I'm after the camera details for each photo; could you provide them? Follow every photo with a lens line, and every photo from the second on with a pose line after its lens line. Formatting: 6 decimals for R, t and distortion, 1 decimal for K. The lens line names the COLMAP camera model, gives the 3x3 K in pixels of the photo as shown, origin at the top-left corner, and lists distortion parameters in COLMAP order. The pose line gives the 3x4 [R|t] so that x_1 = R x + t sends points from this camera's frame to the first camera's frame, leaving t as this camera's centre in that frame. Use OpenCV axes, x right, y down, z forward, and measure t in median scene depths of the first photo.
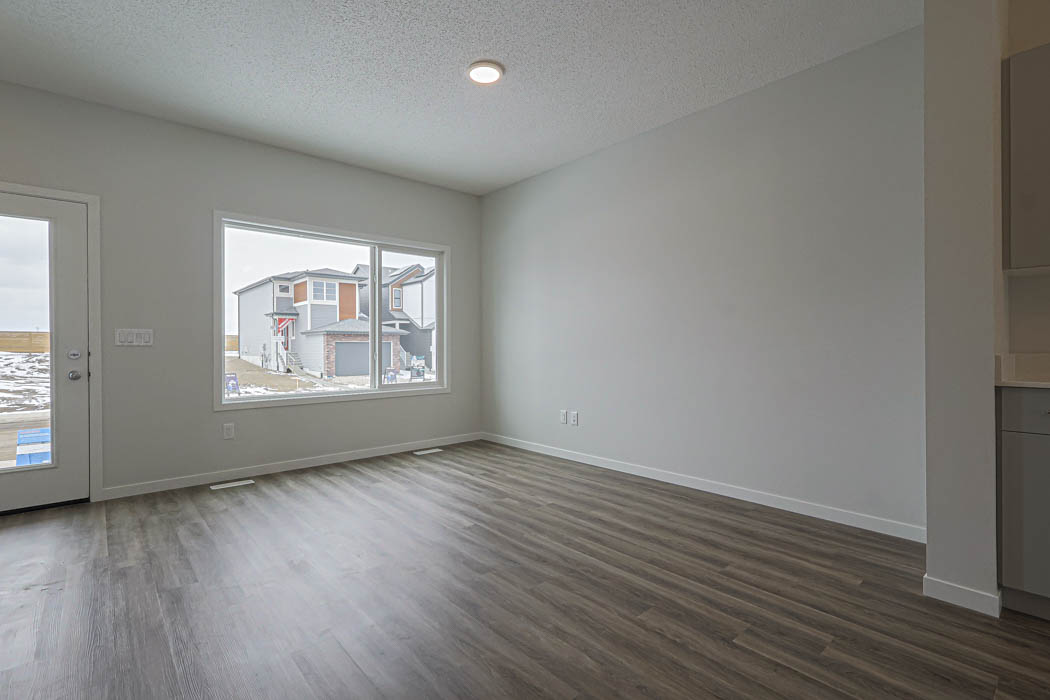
lens RADIAL K [[486.1, 0, 522.1], [0, 486.1, 346.5], [0, 0, 1]] dist [-0.001391, 0.001955]
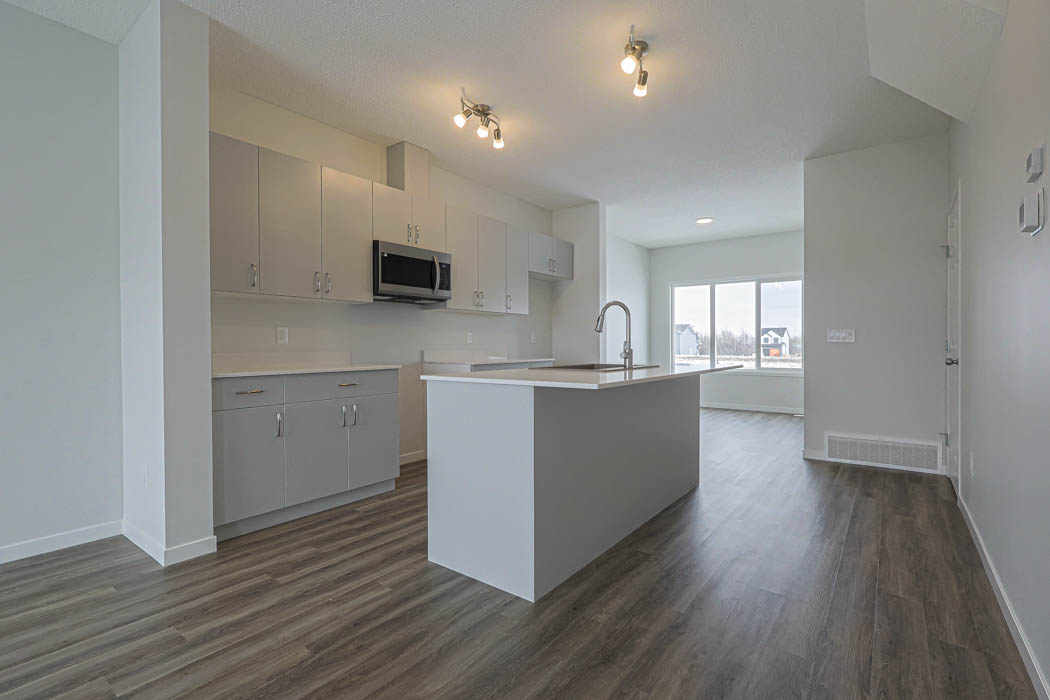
lens RADIAL K [[486.1, 0, 522.1], [0, 486.1, 346.5], [0, 0, 1]] dist [-0.001391, 0.001955]
pose [[-0.195741, 0.002113, 0.980653, -0.335783], [0.004136, 0.999991, -0.001329, -0.000841], [-0.980647, 0.003796, -0.195748, 0.292263]]
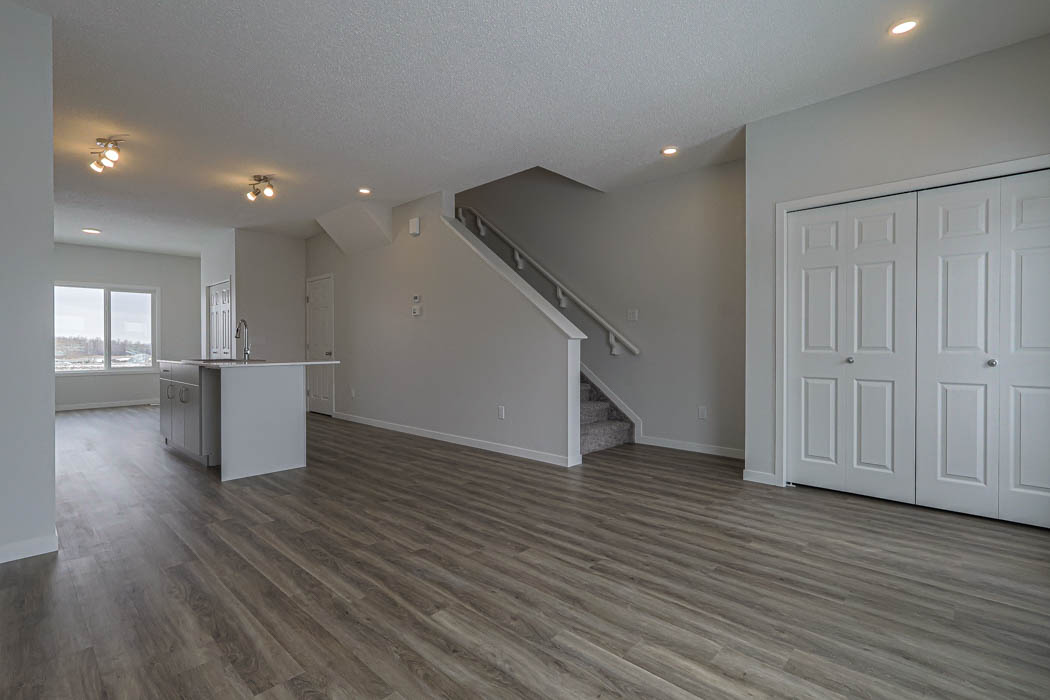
lens RADIAL K [[486.1, 0, 522.1], [0, 486.1, 346.5], [0, 0, 1]] dist [-0.001391, 0.001955]
pose [[-0.995205, 0.010887, -0.097198, -0.167749], [0.010432, 0.999932, 0.005181, -0.000691], [0.097248, 0.004143, -0.995252, 1.728947]]
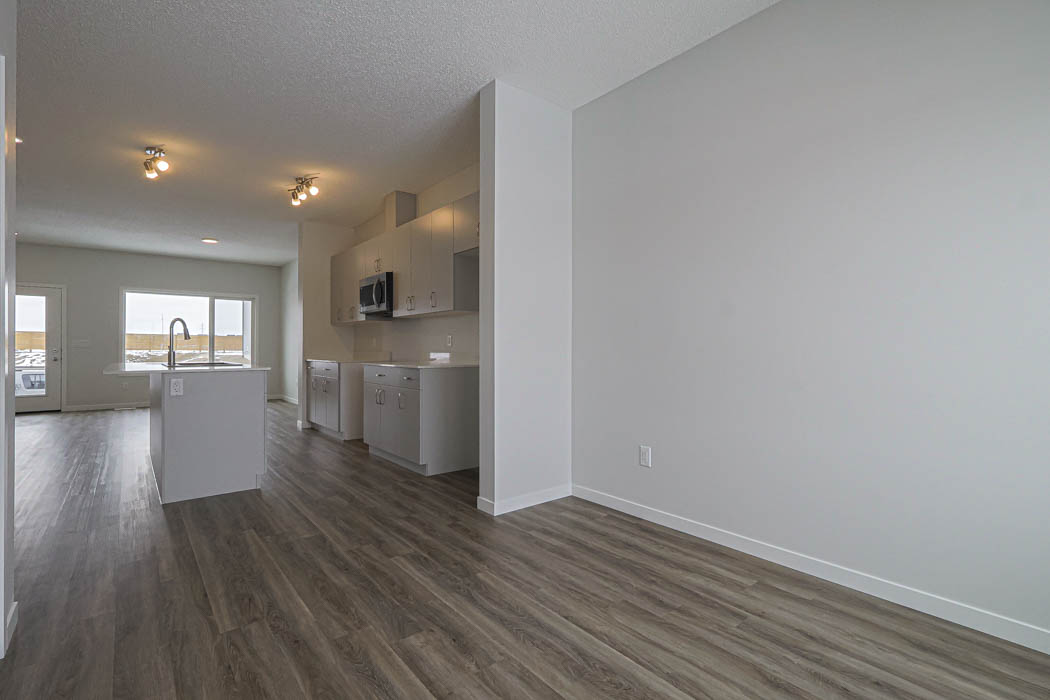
lens RADIAL K [[486.1, 0, 522.1], [0, 486.1, 346.5], [0, 0, 1]] dist [-0.001391, 0.001955]
pose [[0.999179, 0.006944, -0.039913, 1.808906], [-0.007082, 0.999969, -0.003302, -0.013932], [0.039889, 0.003582, 0.999198, -1.604858]]
